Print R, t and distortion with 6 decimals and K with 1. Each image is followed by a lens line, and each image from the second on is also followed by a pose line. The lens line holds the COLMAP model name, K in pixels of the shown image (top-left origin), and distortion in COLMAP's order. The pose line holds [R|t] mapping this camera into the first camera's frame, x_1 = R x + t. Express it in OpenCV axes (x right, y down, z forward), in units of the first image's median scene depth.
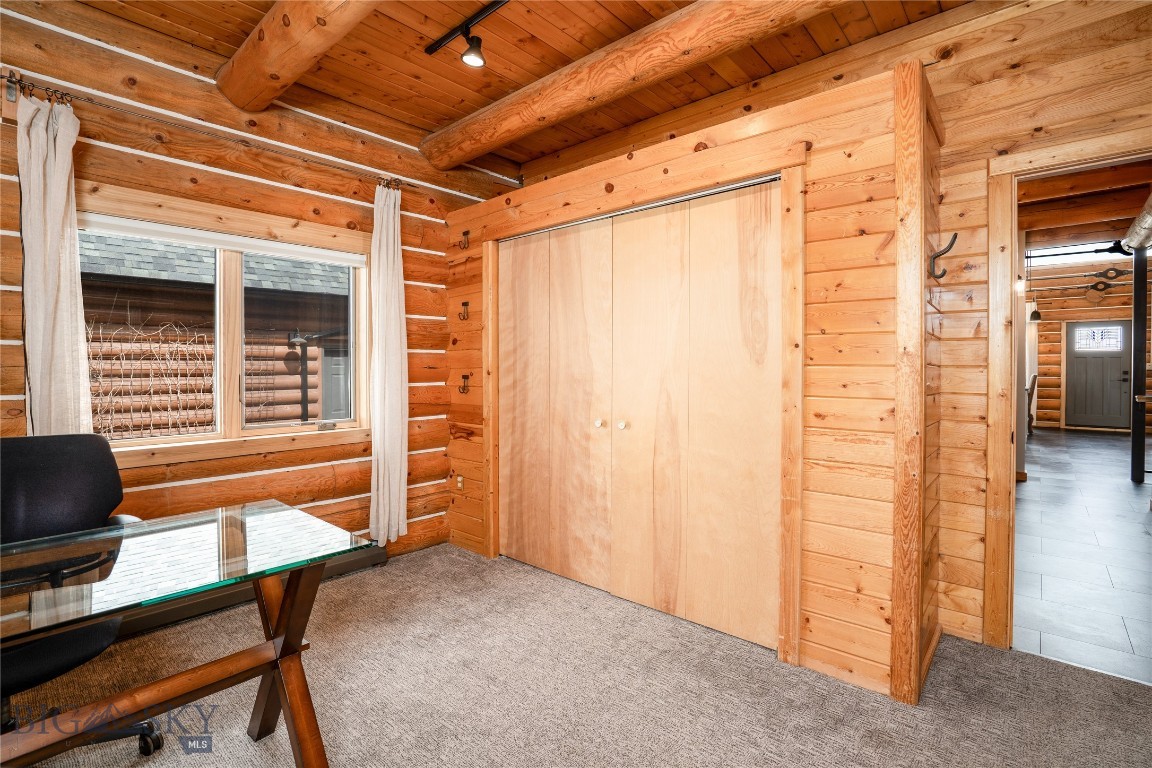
lens RADIAL K [[556.9, 0, 580.1], [0, 556.9, 376.2], [0, 0, 1]] dist [0.000178, -0.000056]
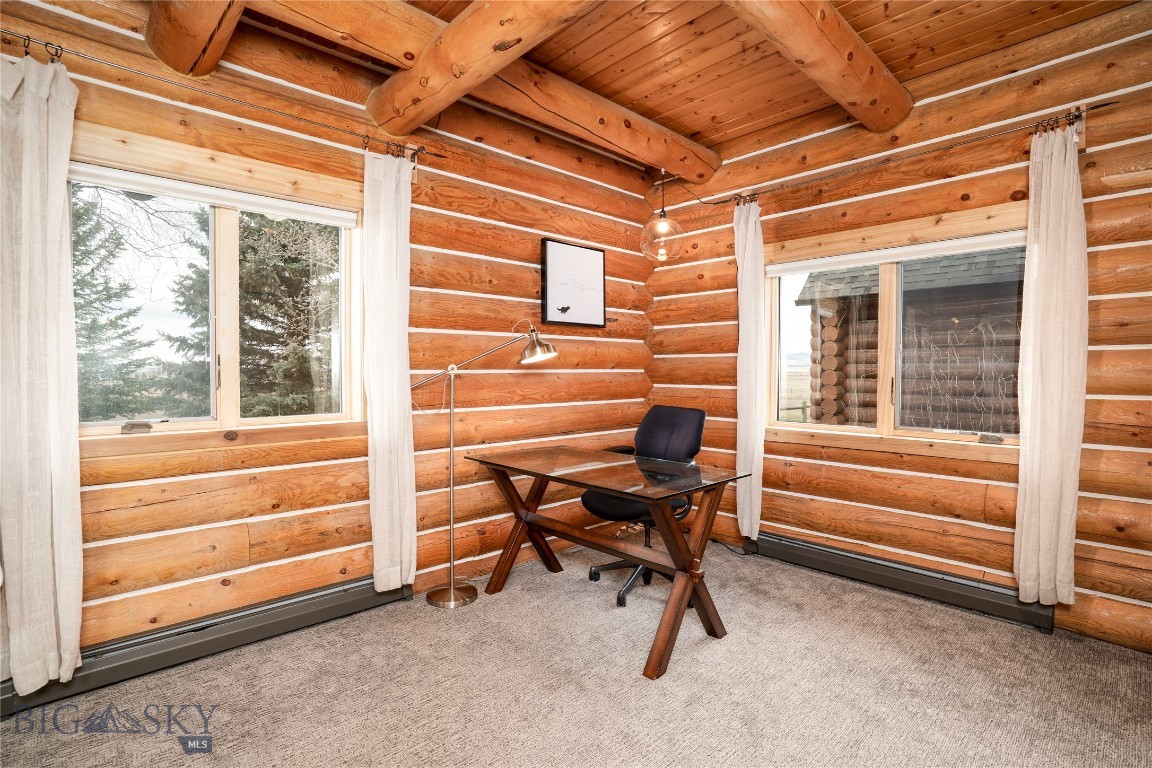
lens RADIAL K [[556.9, 0, 576.9], [0, 556.9, 383.2], [0, 0, 1]] dist [0.000178, -0.000056]
pose [[-0.086309, 0.034787, -0.995661, 0.483720], [-0.011159, 0.999294, 0.035881, -0.021487], [0.996206, 0.014208, -0.085860, 0.458698]]
